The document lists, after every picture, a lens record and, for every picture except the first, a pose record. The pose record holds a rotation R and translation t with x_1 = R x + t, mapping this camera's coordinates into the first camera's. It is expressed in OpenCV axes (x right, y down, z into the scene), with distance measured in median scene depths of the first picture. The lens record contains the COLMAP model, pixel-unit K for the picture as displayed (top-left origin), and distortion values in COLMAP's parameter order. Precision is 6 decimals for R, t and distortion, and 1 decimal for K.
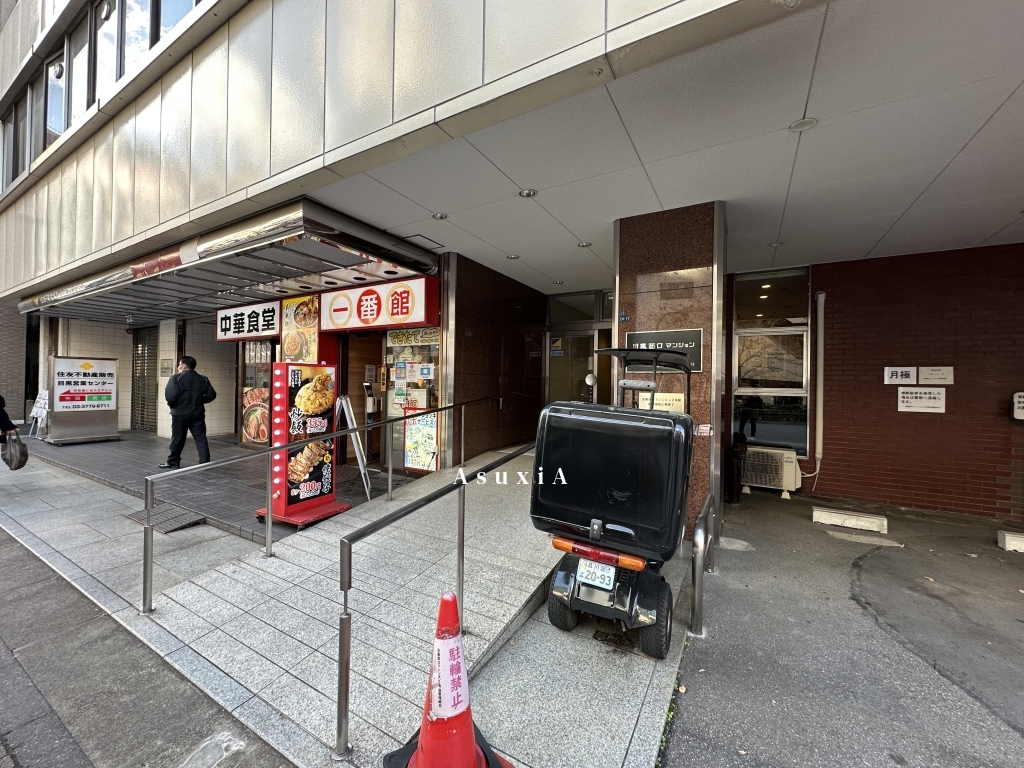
lens RADIAL K [[406.2, 0, 513.9], [0, 406.2, 382.3], [0, 0, 1]] dist [-0.006095, 0.000478]
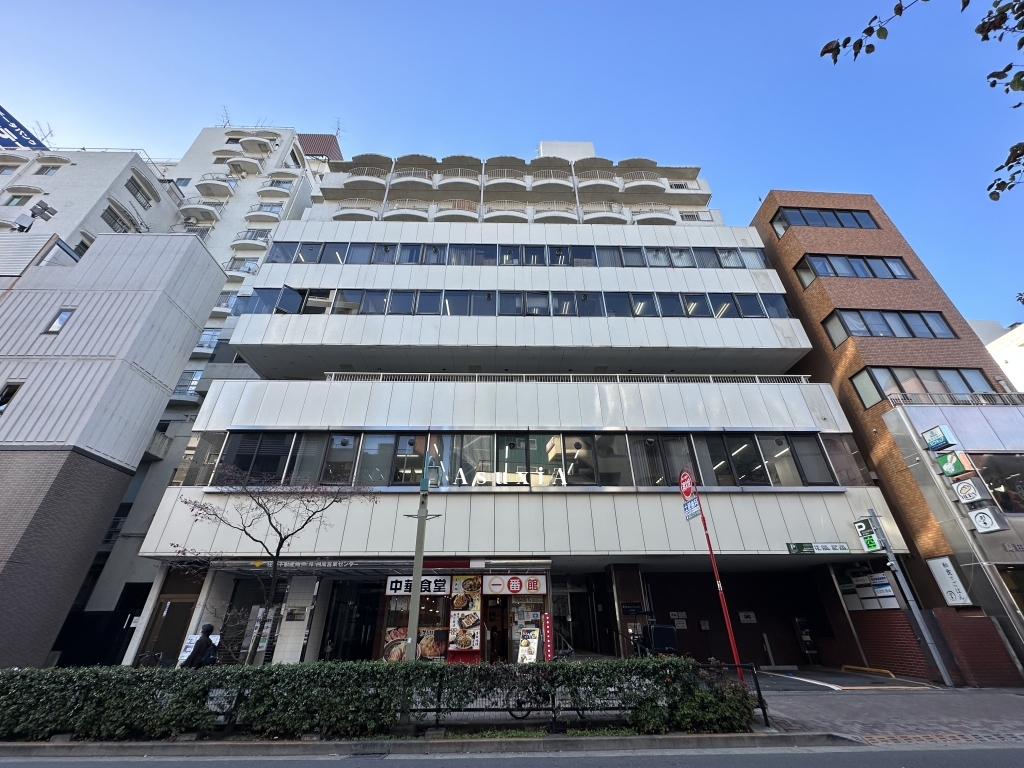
lens RADIAL K [[406.2, 0, 504.4], [0, 406.2, 369.5], [0, 0, 1]] dist [-0.006095, 0.000478]
pose [[0.857870, 0.252712, 0.447432, -1.686433], [0.016717, 0.856531, -0.515824, -0.038597], [-0.513594, 0.449990, 0.730568, -1.203920]]
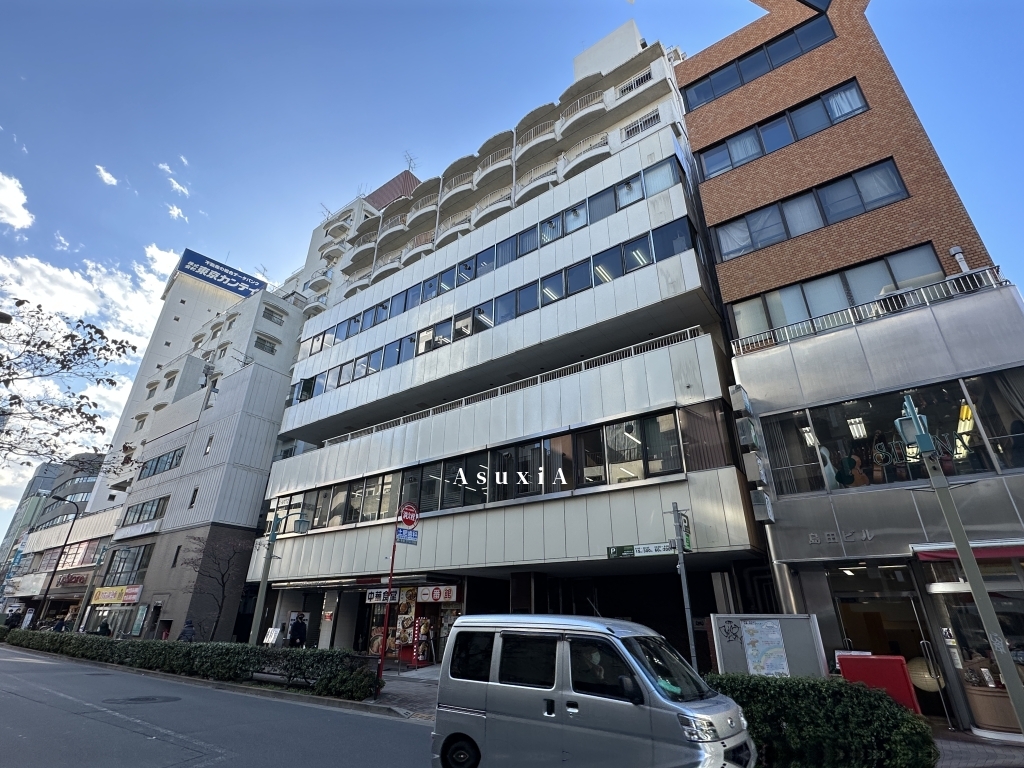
lens RADIAL K [[495.1, 0, 514.7], [0, 495.1, 383.5], [0, 0, 1]] dist [-0.003615, 0.000289]
pose [[0.994304, -0.050585, -0.093810, 0.539554], [0.004944, 0.901134, -0.433513, -0.012000], [0.106465, 0.430580, 0.896251, -2.474972]]
